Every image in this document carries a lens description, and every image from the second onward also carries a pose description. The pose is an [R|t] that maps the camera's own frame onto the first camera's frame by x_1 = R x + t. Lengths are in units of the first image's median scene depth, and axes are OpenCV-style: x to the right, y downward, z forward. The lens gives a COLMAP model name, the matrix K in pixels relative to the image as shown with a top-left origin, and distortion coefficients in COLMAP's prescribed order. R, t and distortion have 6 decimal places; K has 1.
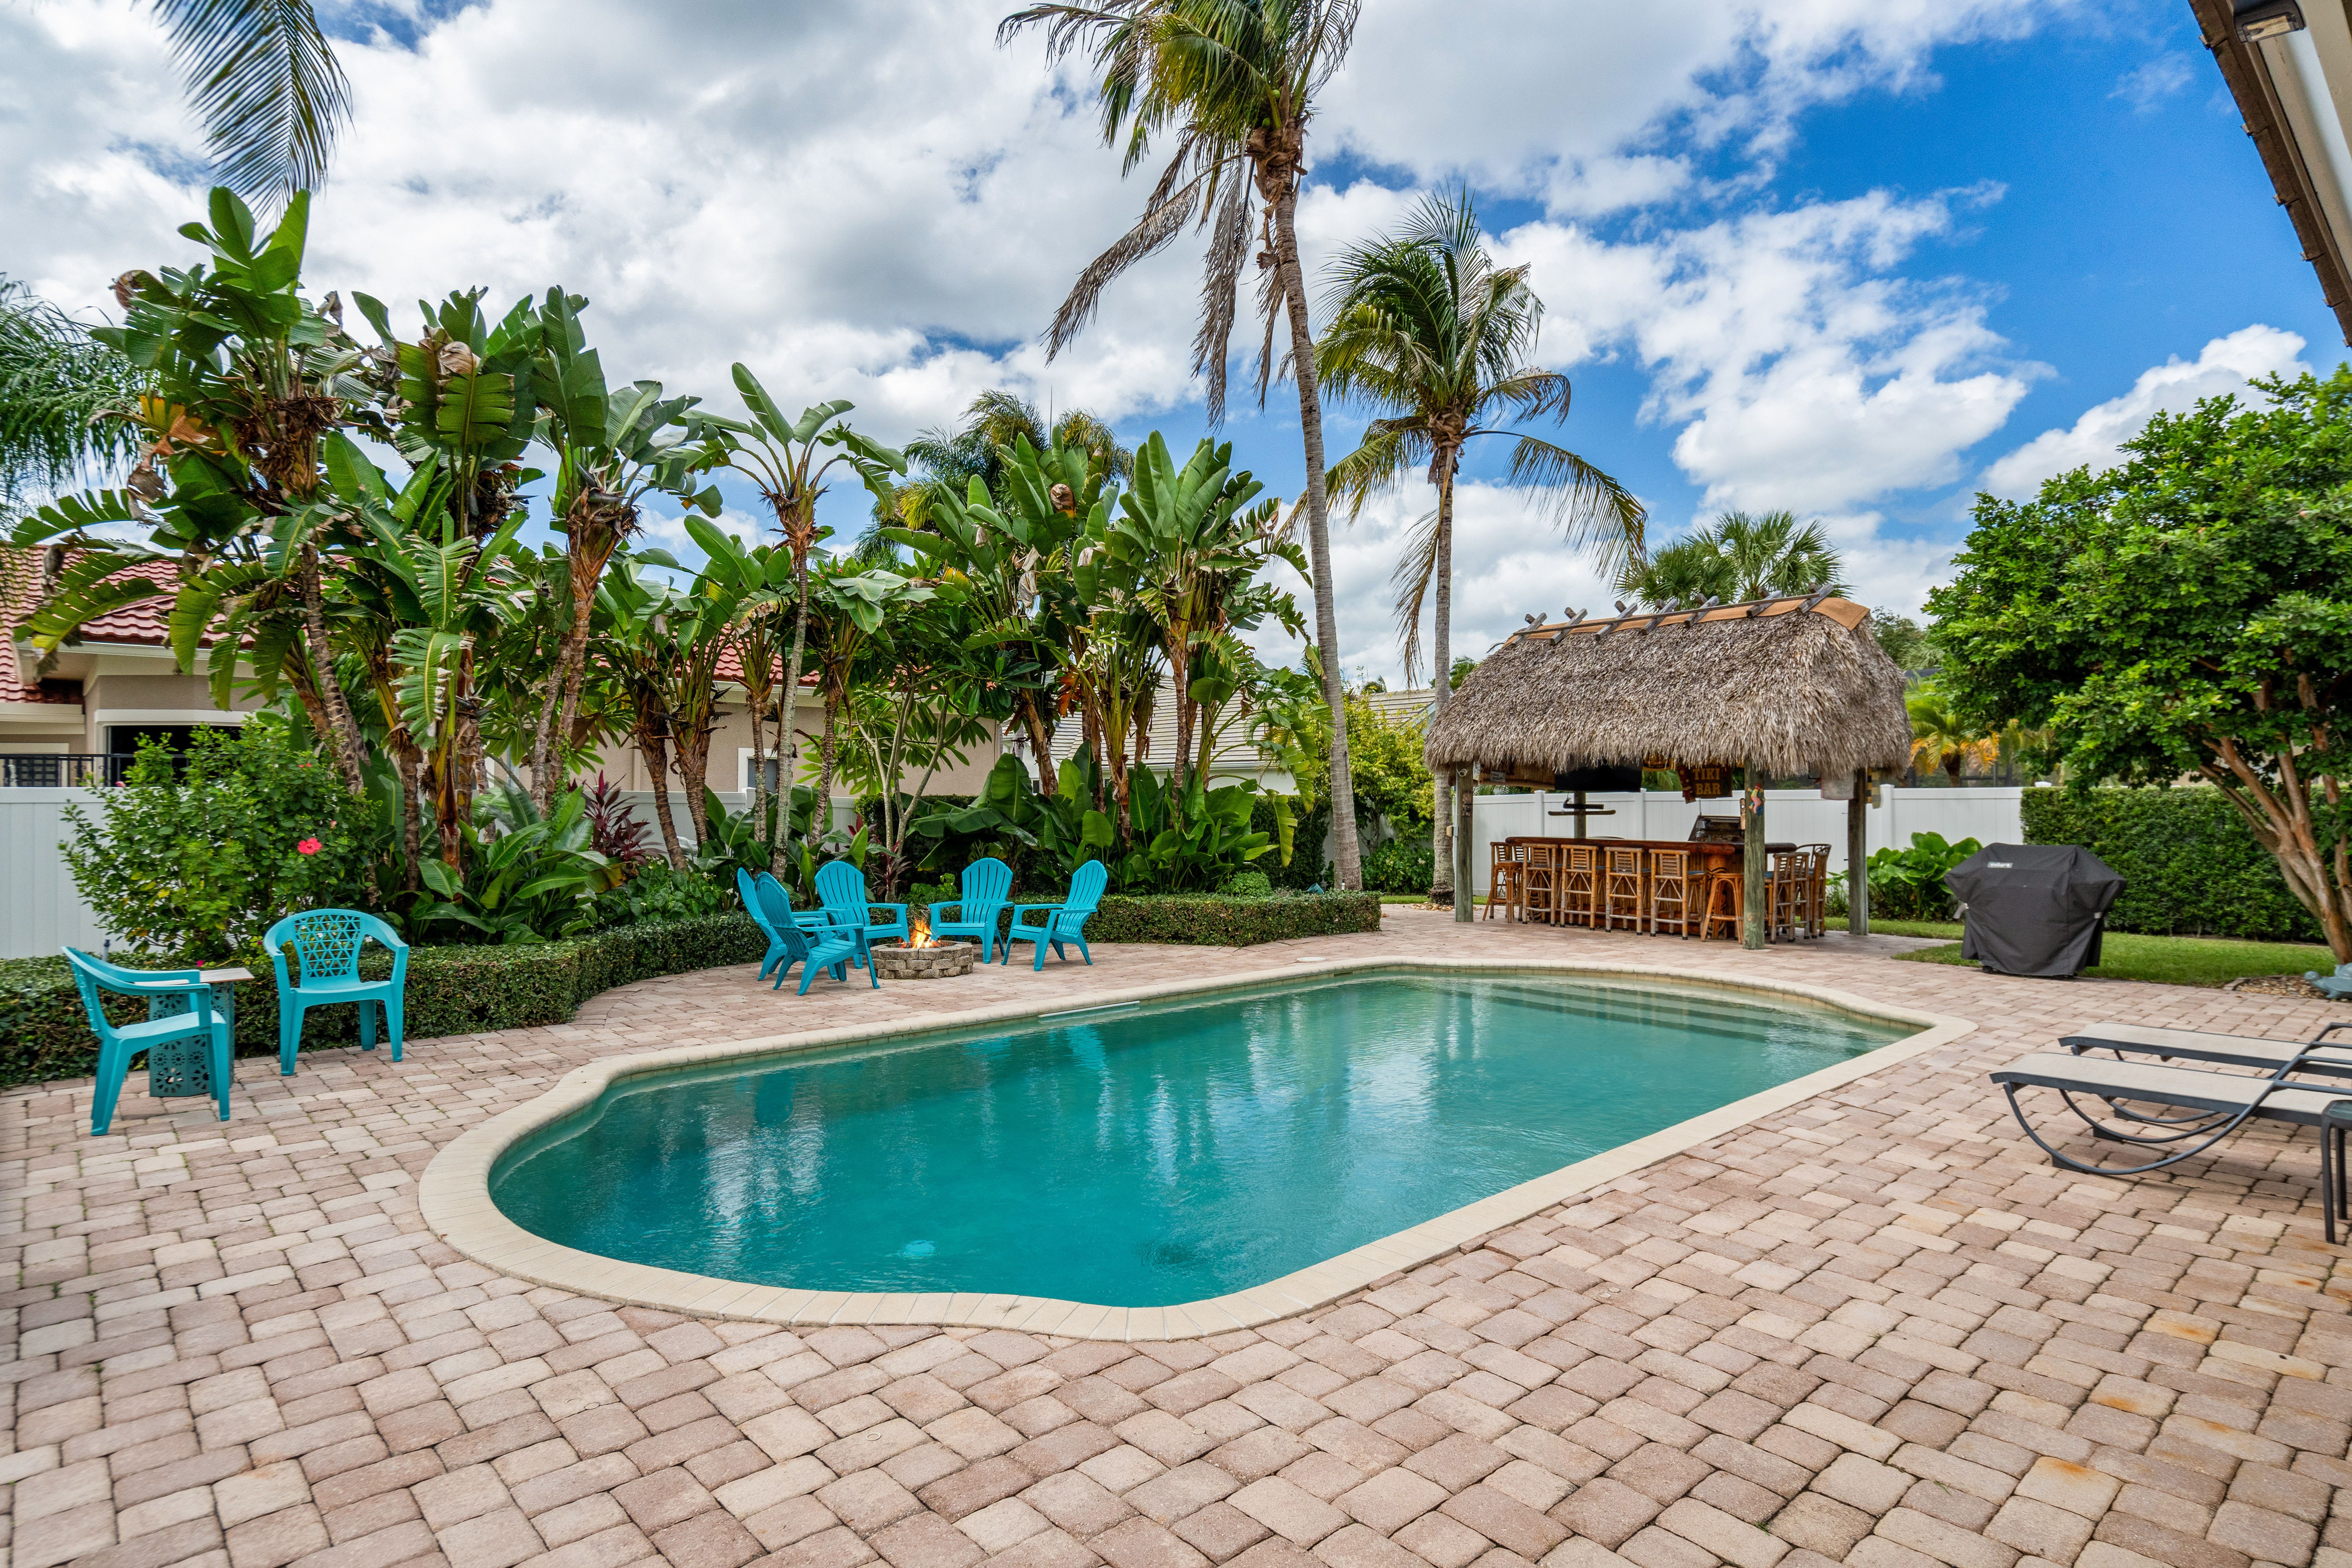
lens RADIAL K [[1206.1, 0, 1198.7], [0, 1206.1, 796.9], [0, 0, 1]] dist [0.016164, 0.000407]
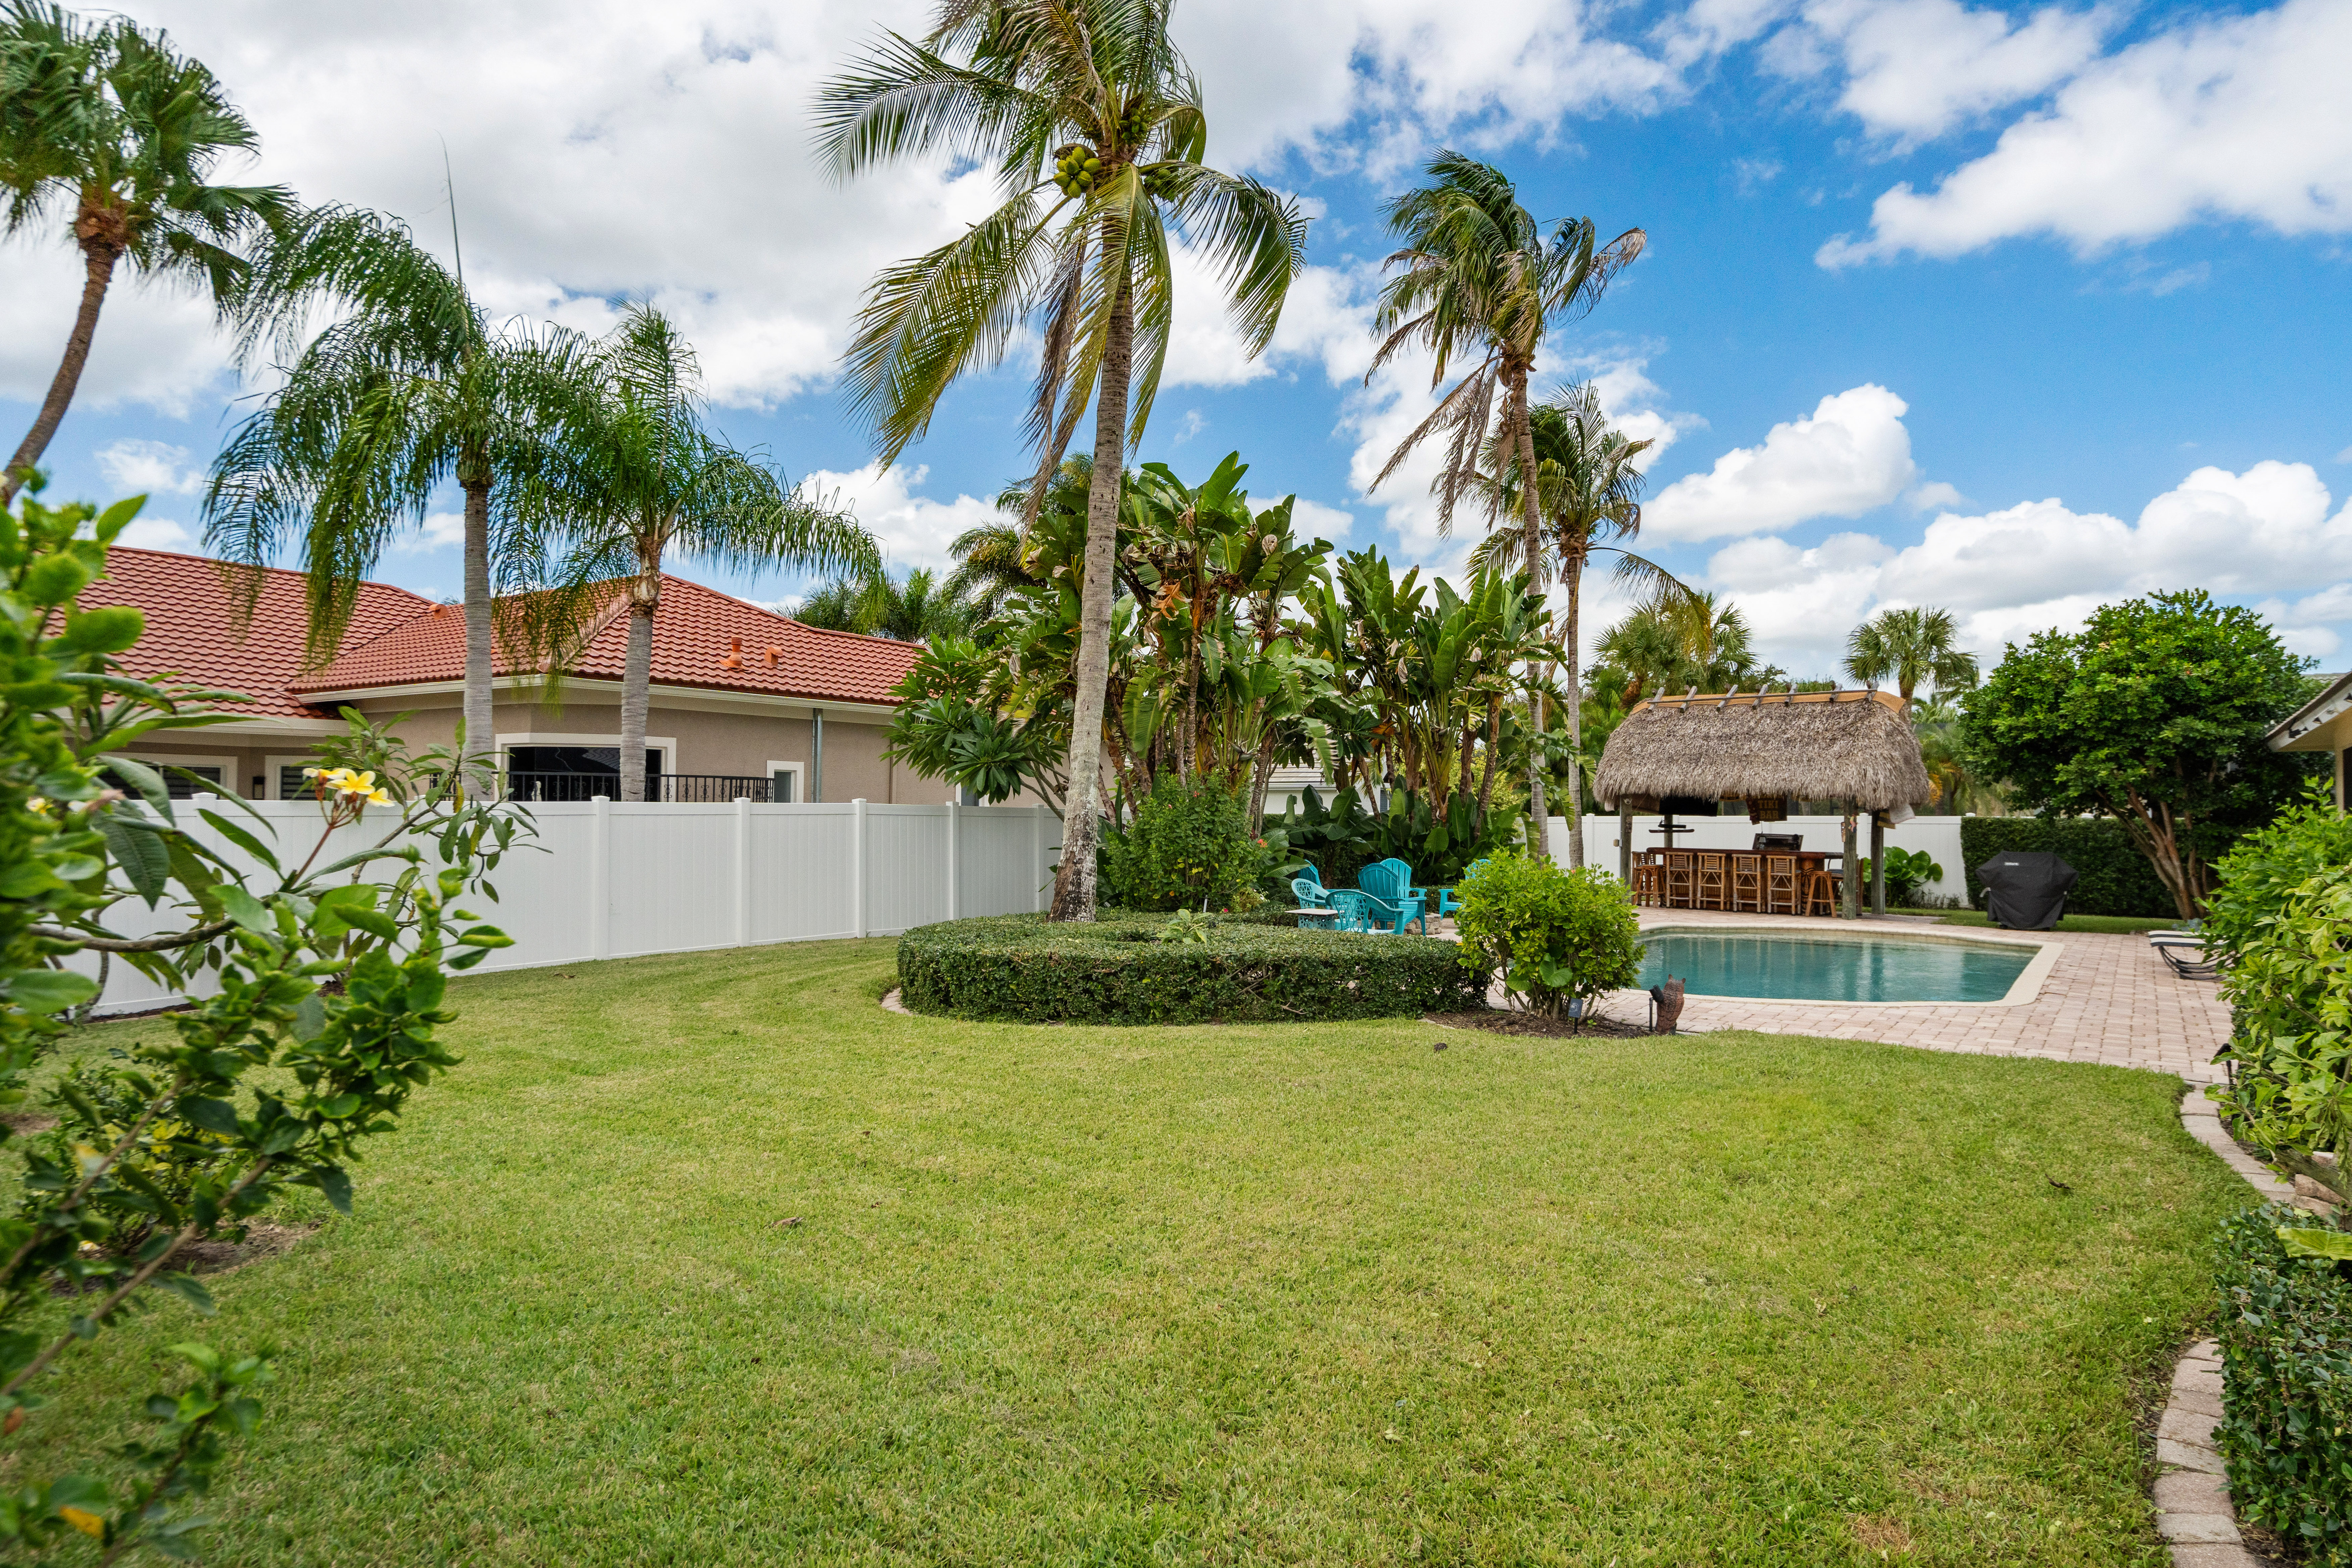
lens RADIAL K [[1316.7, 0, 1159.1], [0, 1316.7, 786.5], [0, 0, 1]] dist [0.003996, 0.000427]
pose [[0.976309, 0.014966, 0.215864, -0.733052], [-0.011269, 0.999768, -0.018344, -0.003542], [-0.216089, 0.015477, 0.976251, -0.429507]]
